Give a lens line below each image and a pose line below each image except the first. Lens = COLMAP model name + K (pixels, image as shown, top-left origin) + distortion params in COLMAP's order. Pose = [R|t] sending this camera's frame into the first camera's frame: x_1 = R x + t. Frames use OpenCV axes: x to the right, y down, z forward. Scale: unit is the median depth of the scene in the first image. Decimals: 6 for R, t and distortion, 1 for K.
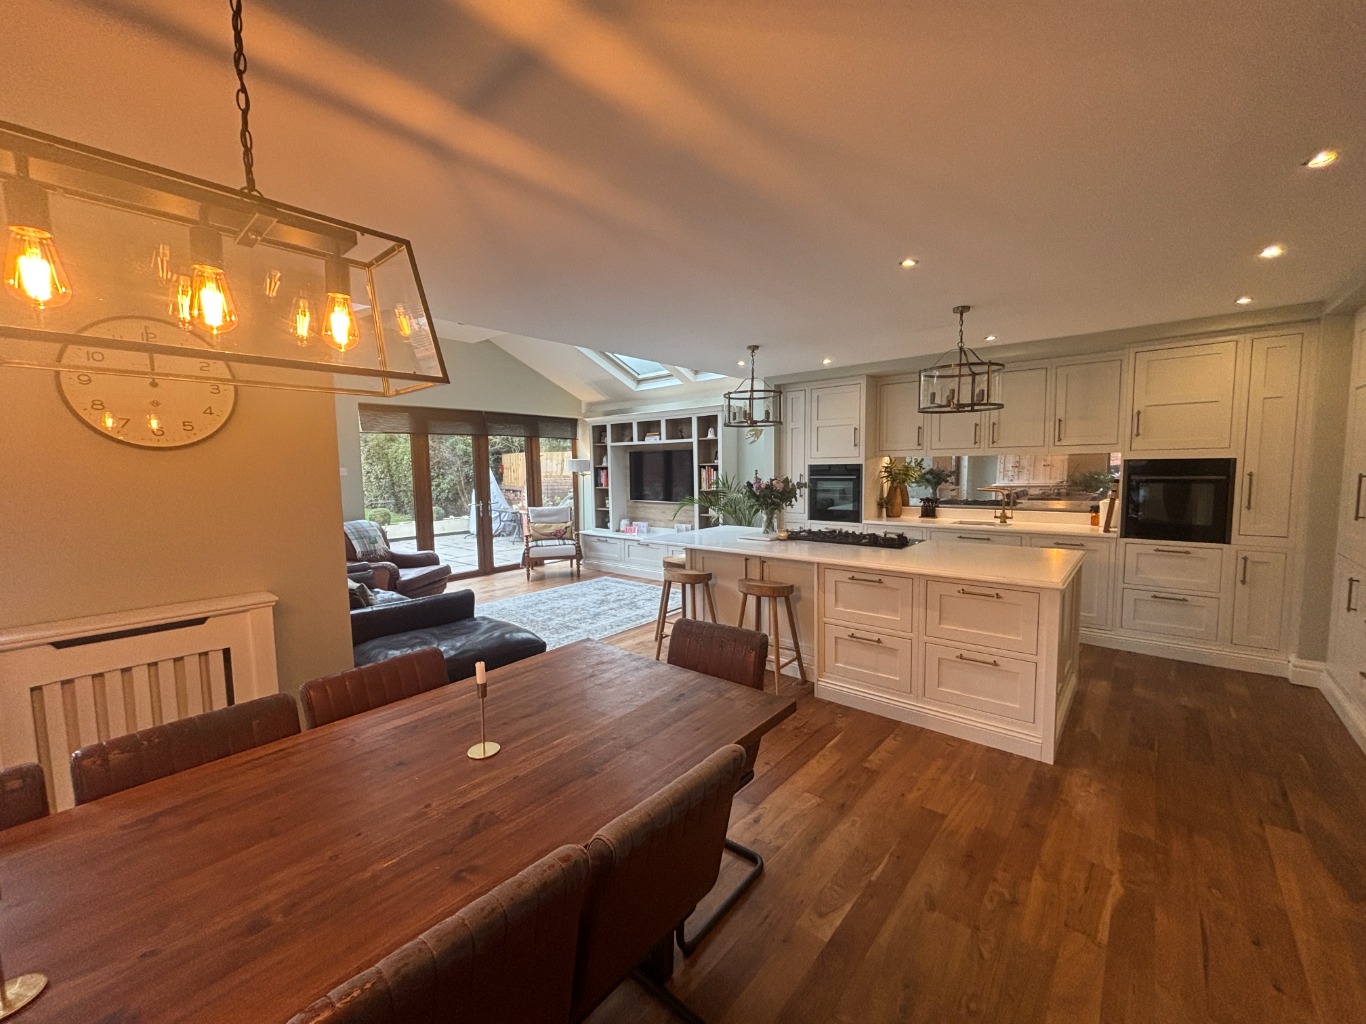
lens RADIAL K [[550.9, 0, 693.7], [0, 550.9, 509.6], [0, 0, 1]] dist [0.000024, -0.000040]
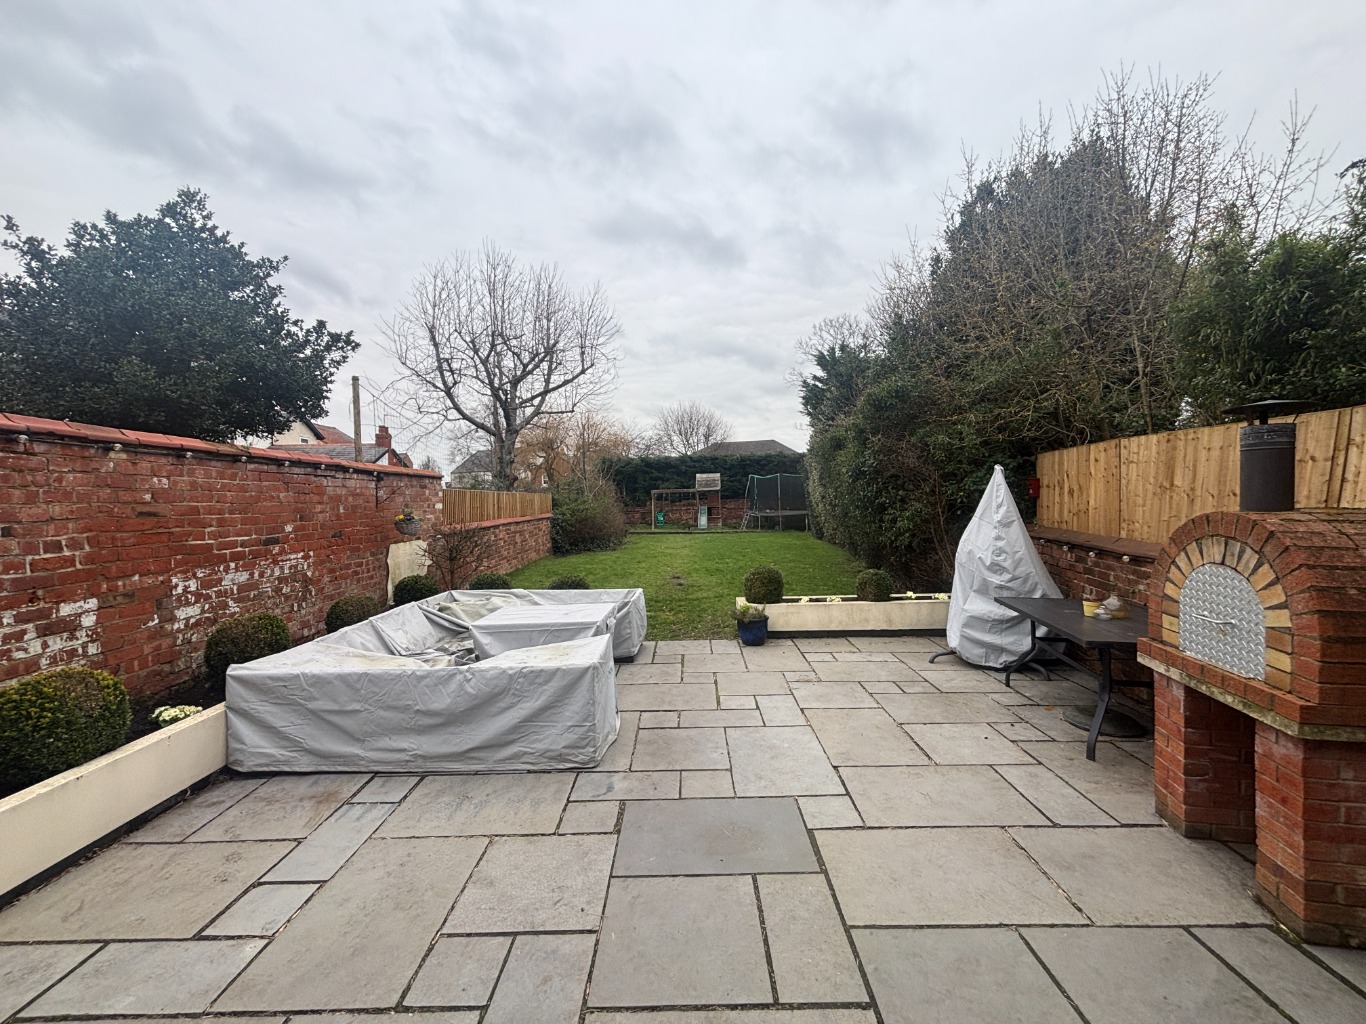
lens RADIAL K [[550.9, 0, 682.6], [0, 550.9, 510.7], [0, 0, 1]] dist [0.000024, -0.000040]
pose [[0.639467, 0.020921, -0.768534, -0.528658], [-0.054186, 0.998370, -0.017909, -0.091732], [0.766906, 0.053096, 0.639559, 1.407929]]
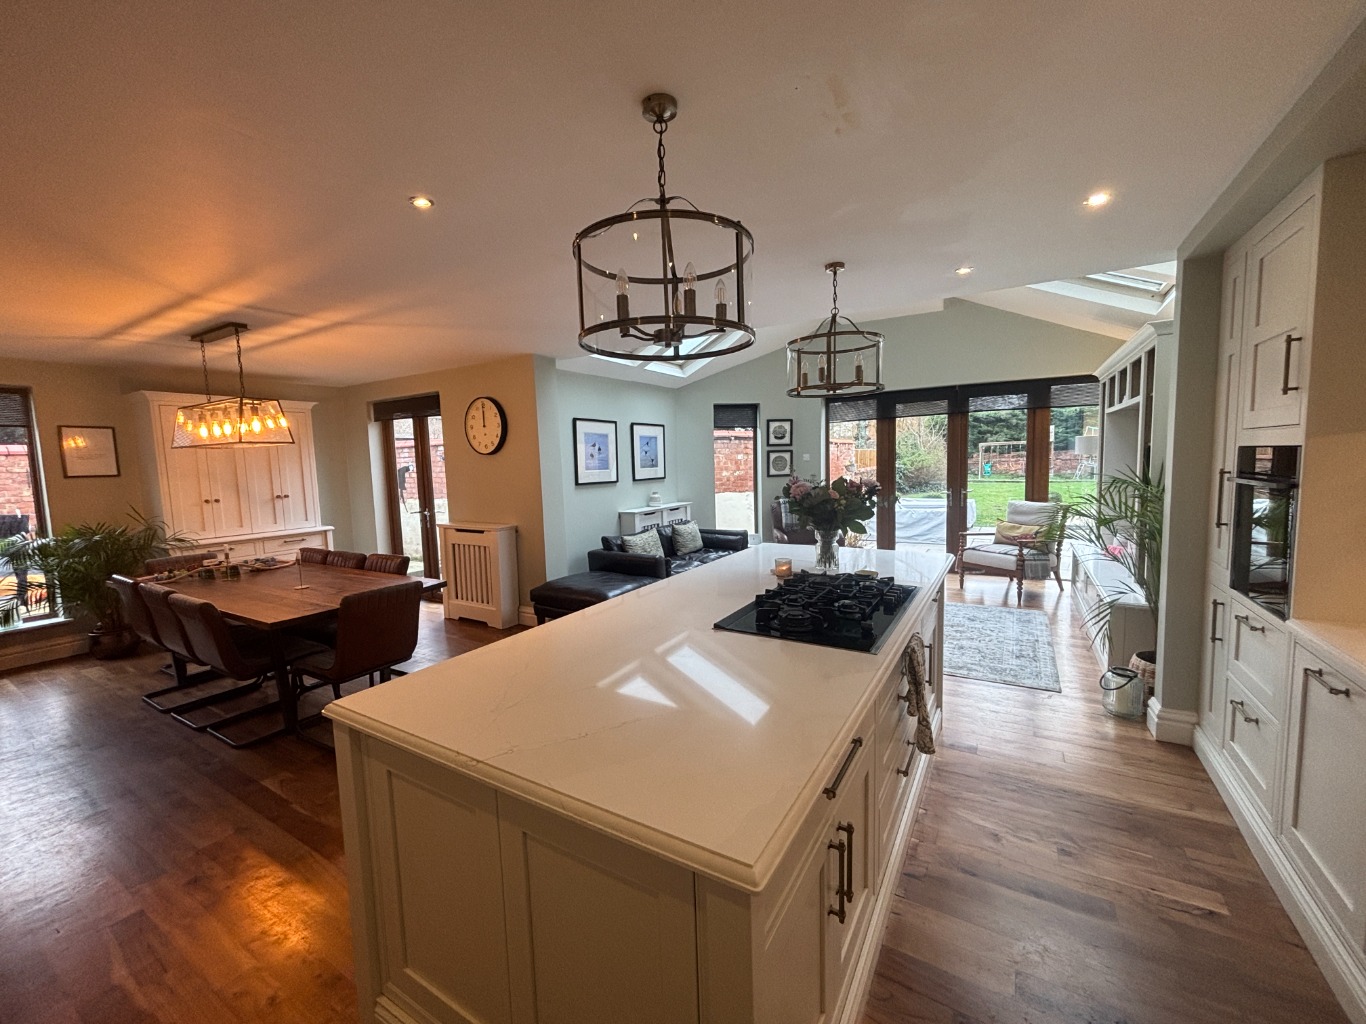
lens RADIAL K [[550.9, 0, 681.4], [0, 550.9, 508.7], [0, 0, 1]] dist [0.000024, -0.000040]
pose [[0.145753, 0.100178, -0.984236, 0.563827], [-0.052450, 0.994243, 0.093429, -0.057100], [0.987930, 0.038006, 0.150168, 0.585193]]
